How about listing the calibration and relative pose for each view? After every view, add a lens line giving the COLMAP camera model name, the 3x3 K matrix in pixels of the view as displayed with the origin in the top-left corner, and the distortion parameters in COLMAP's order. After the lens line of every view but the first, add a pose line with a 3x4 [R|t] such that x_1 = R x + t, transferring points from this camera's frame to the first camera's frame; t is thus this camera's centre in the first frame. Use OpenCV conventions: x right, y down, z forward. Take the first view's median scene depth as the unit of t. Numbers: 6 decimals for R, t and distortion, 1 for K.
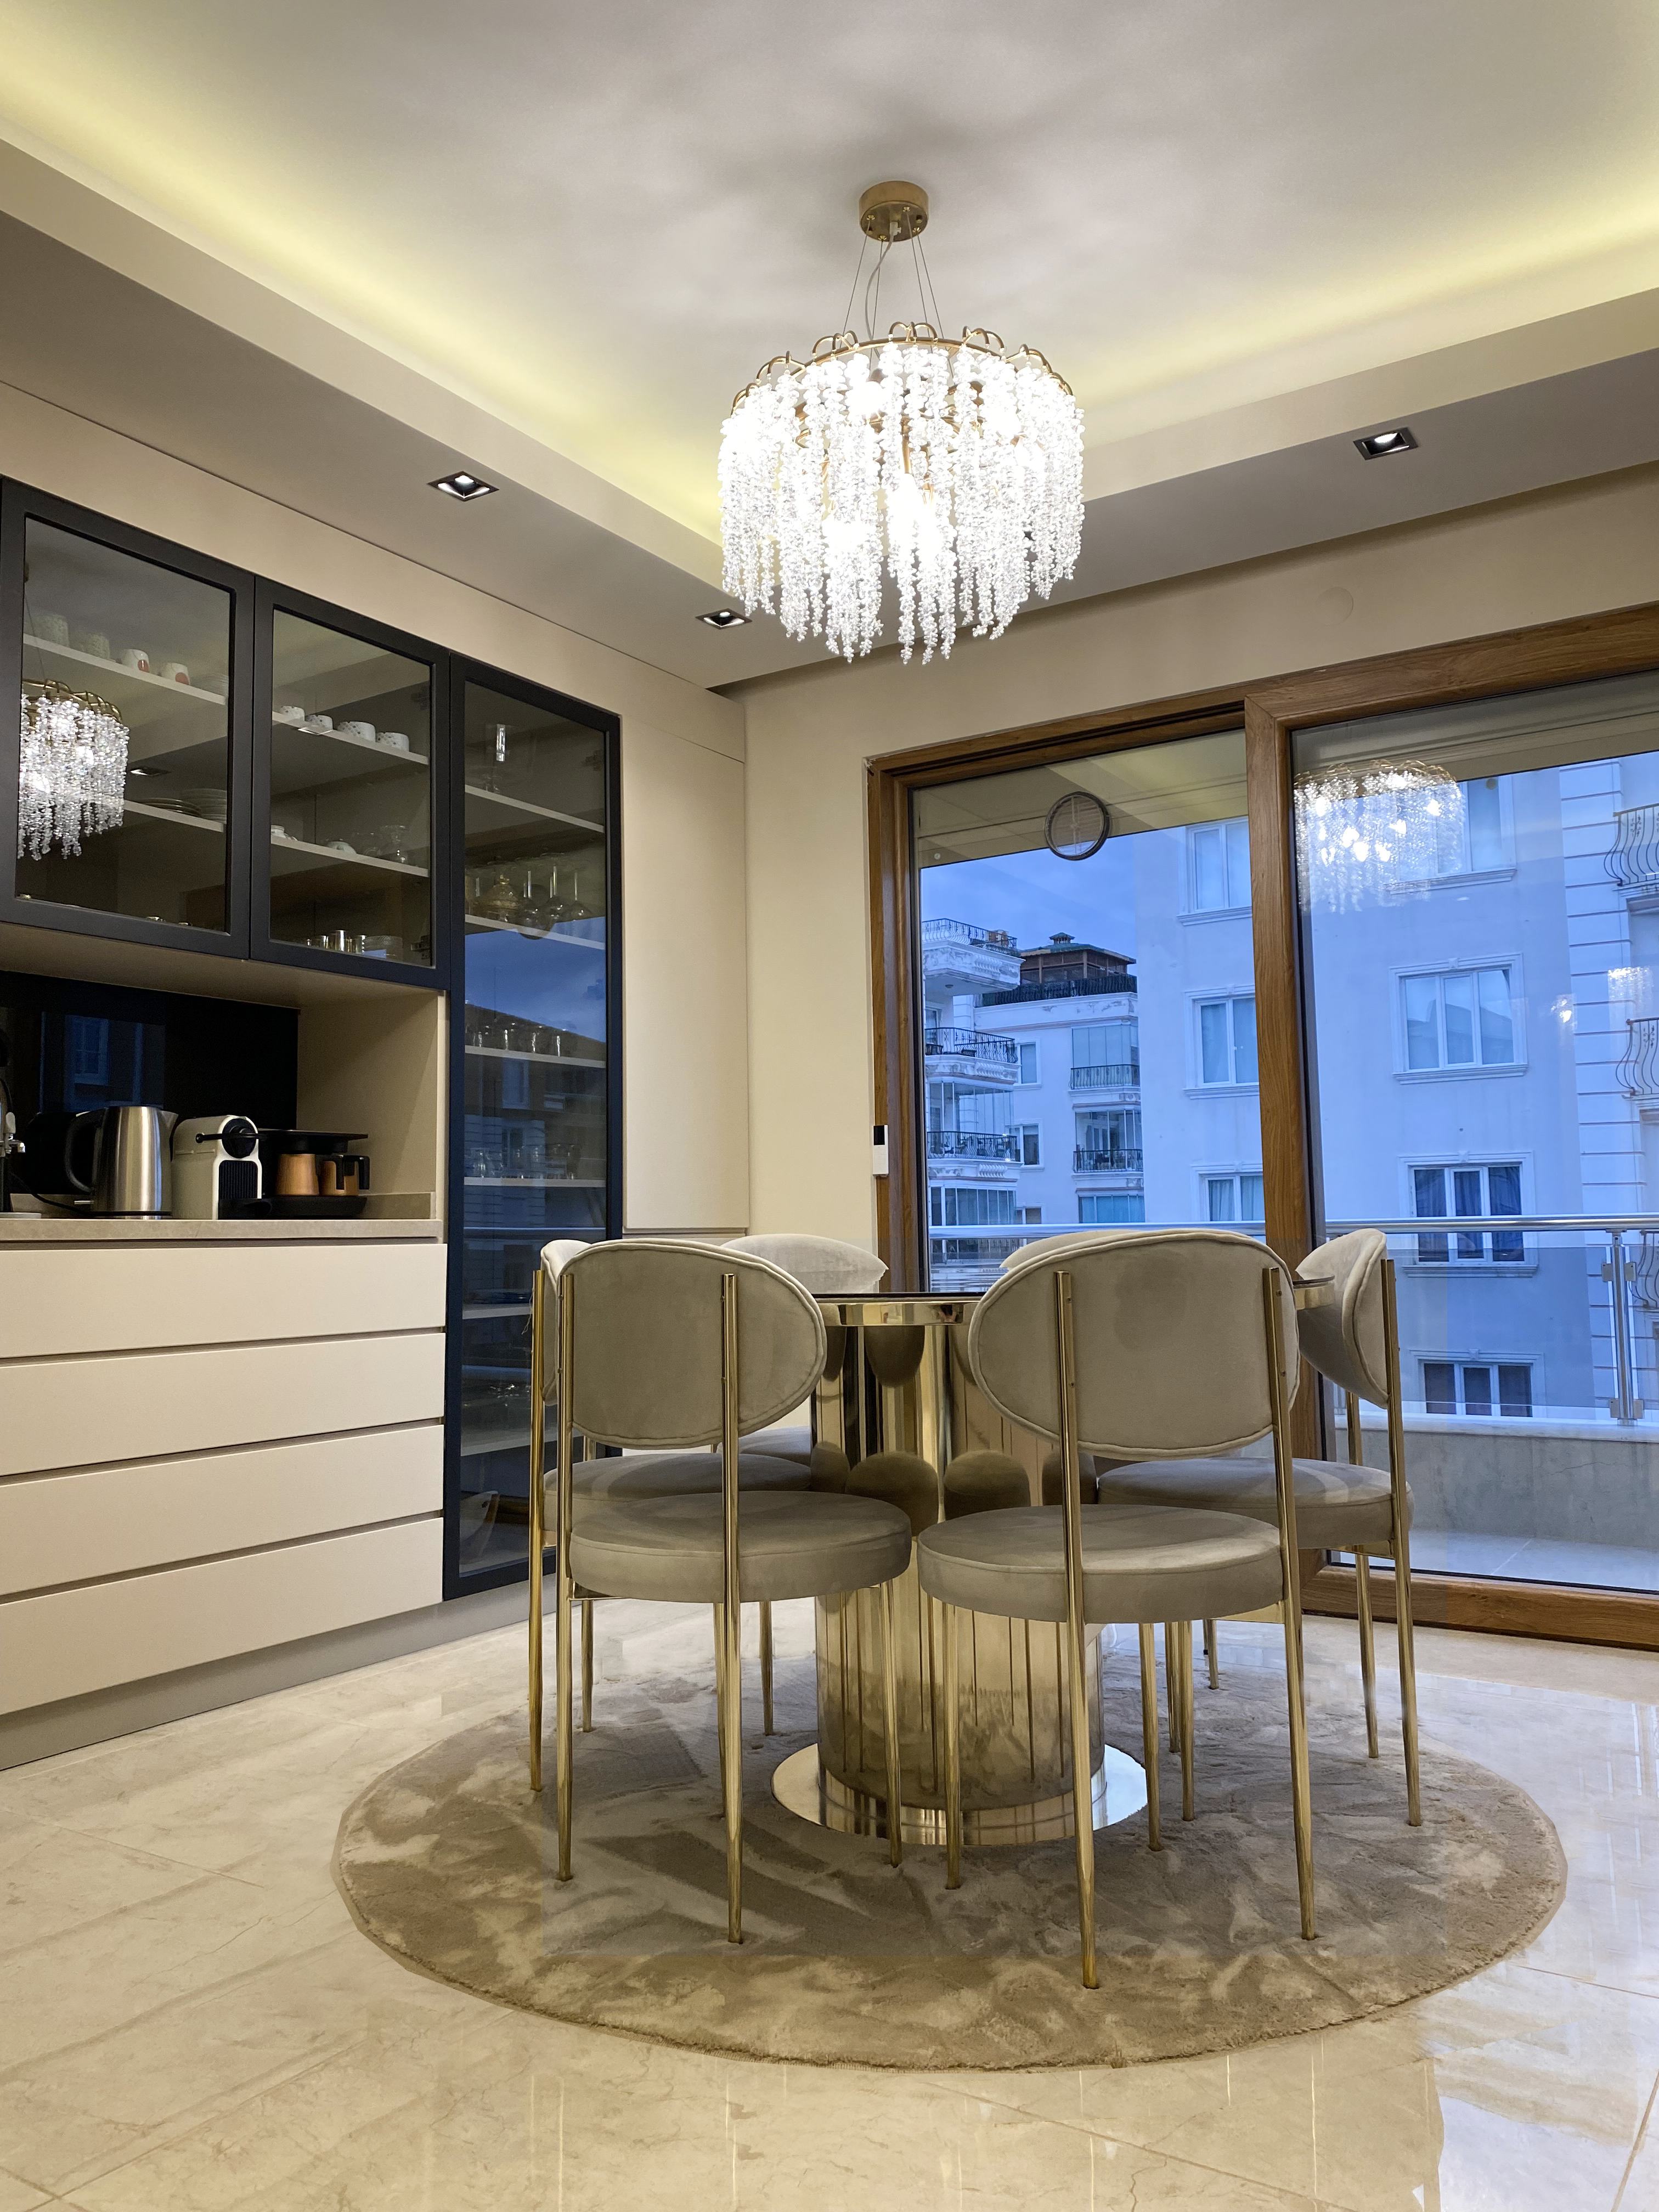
lens RADIAL K [[1694.7, 0, 820.4], [0, 1694.7, 1096.0], [0, 0, 1]] dist [0.053399, -0.054027]
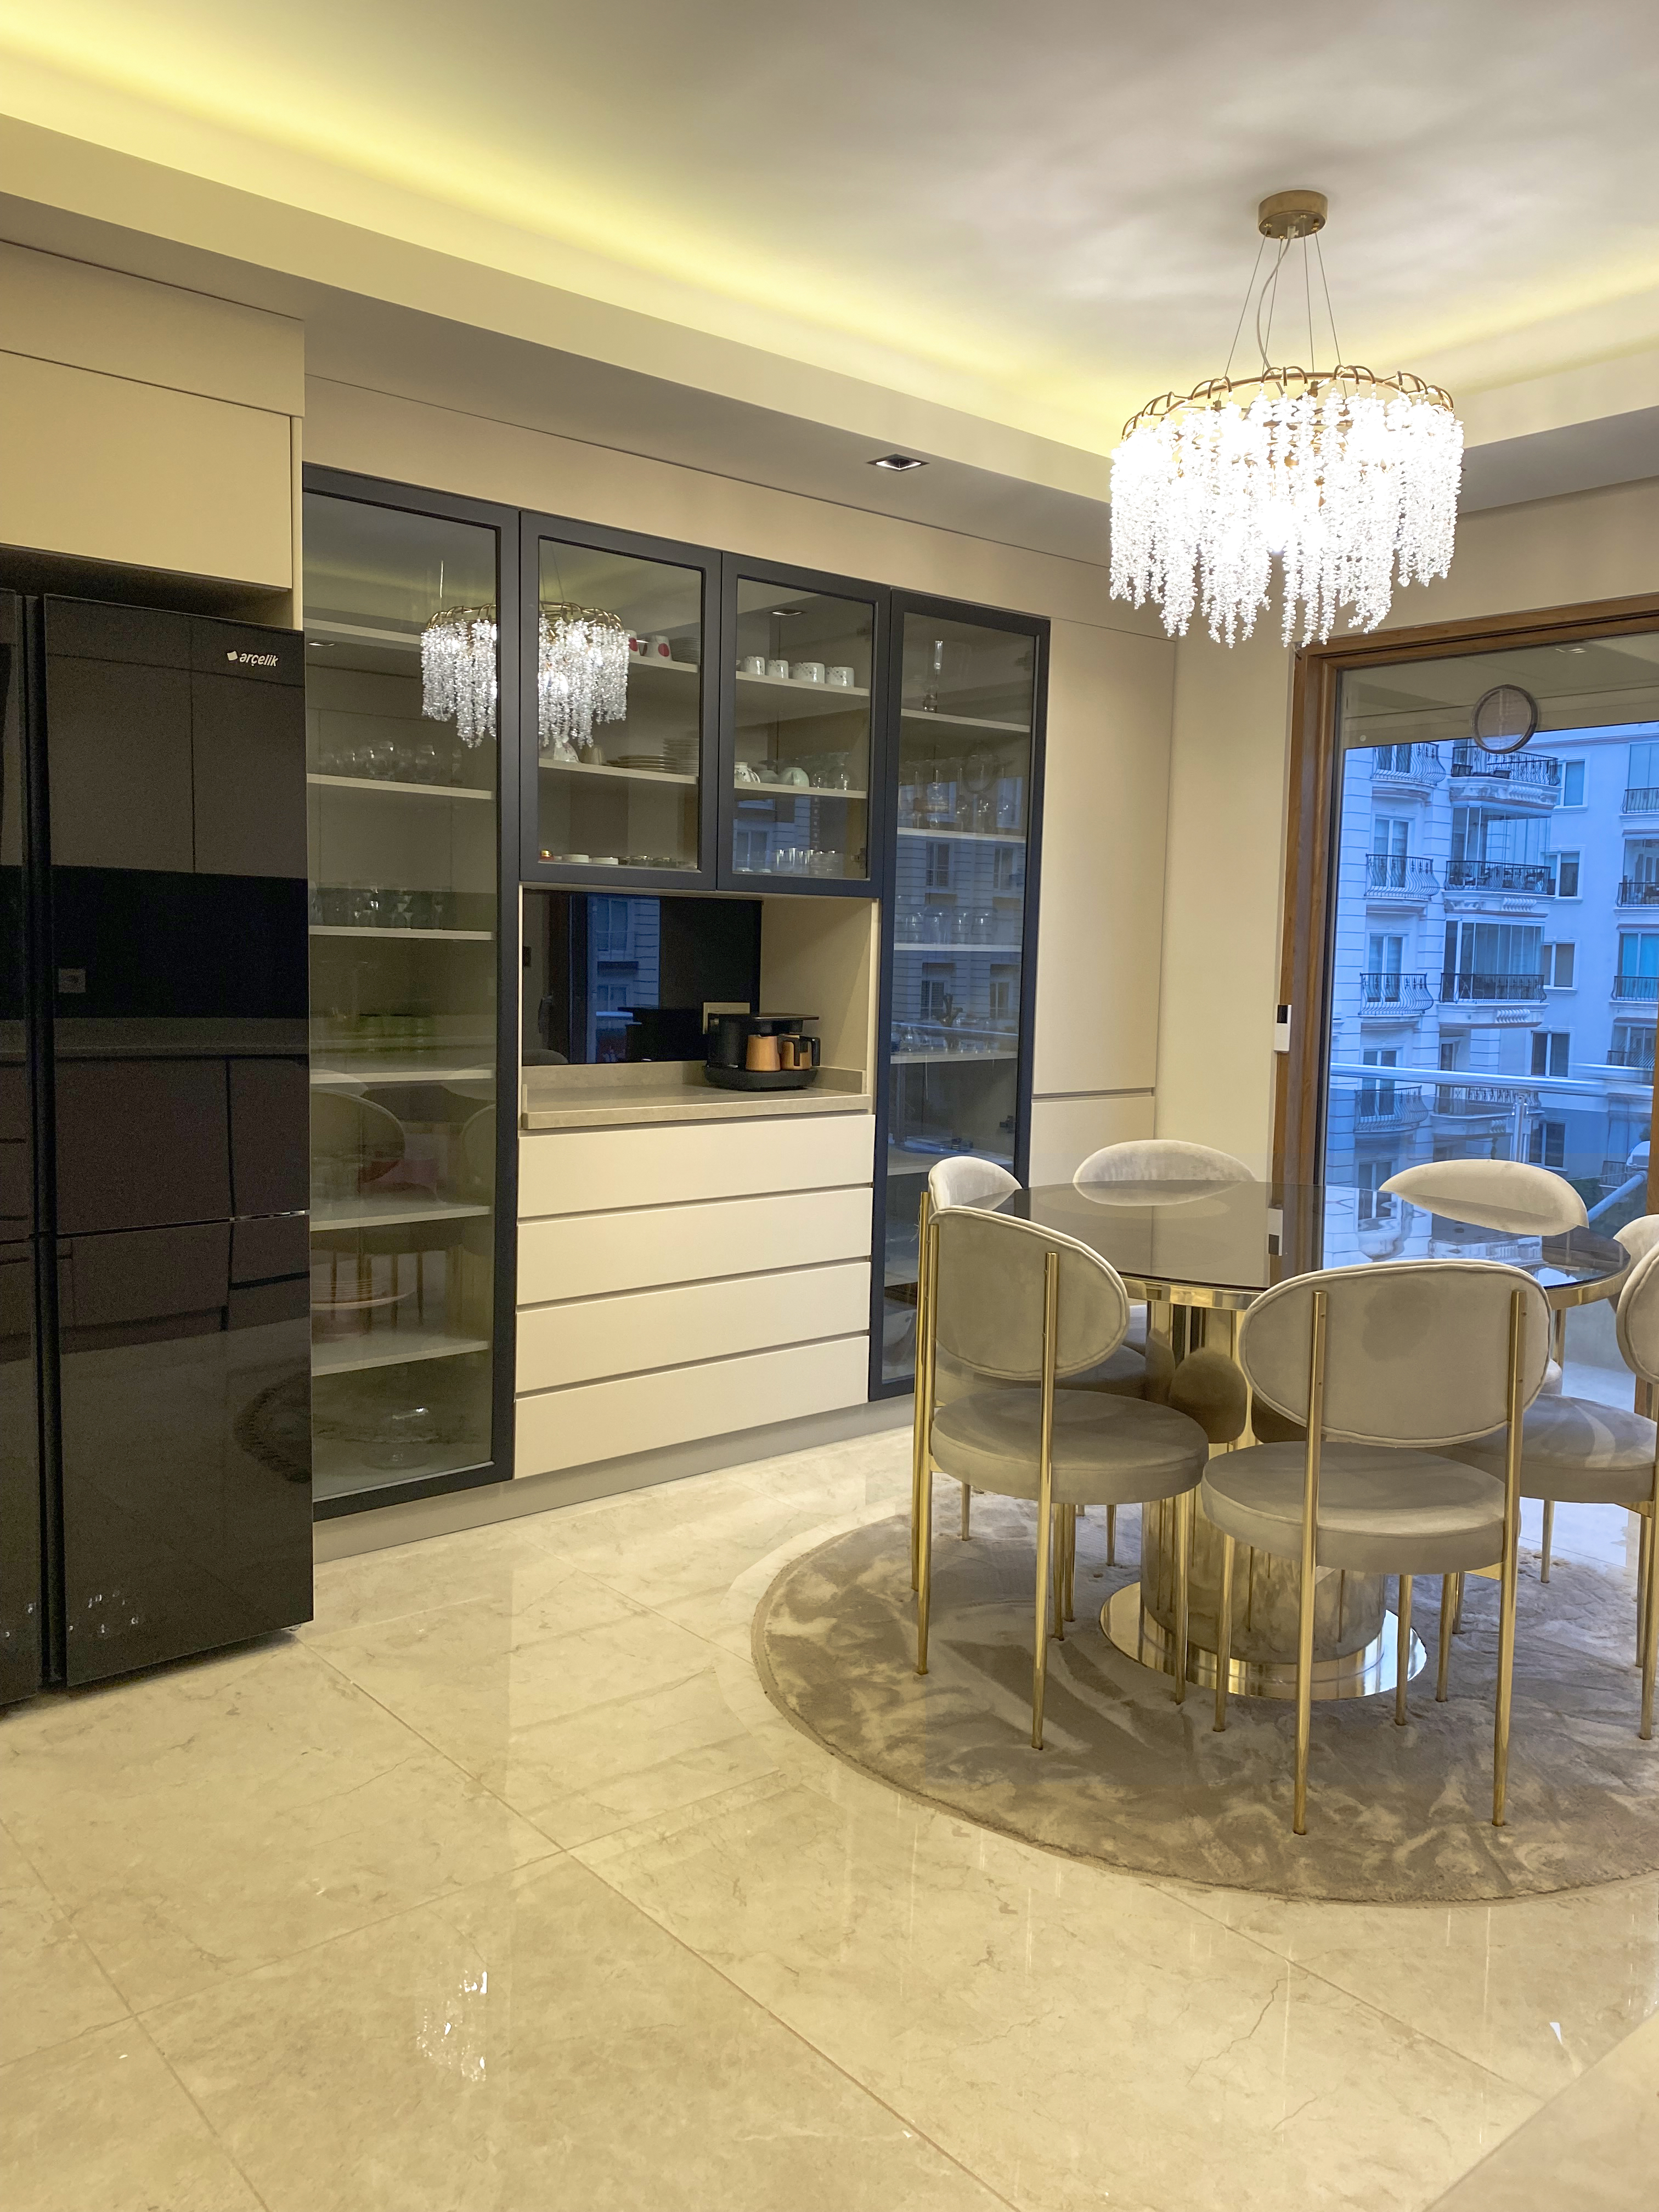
lens RADIAL K [[1694.7, 0, 821.9], [0, 1694.7, 1110.2], [0, 0, 1]] dist [0.053399, -0.054027]
pose [[0.958577, 0.062400, -0.277913, 0.096443], [-0.012751, 0.984130, 0.176988, -0.169070], [0.284547, -0.166113, 0.944161, -0.162989]]
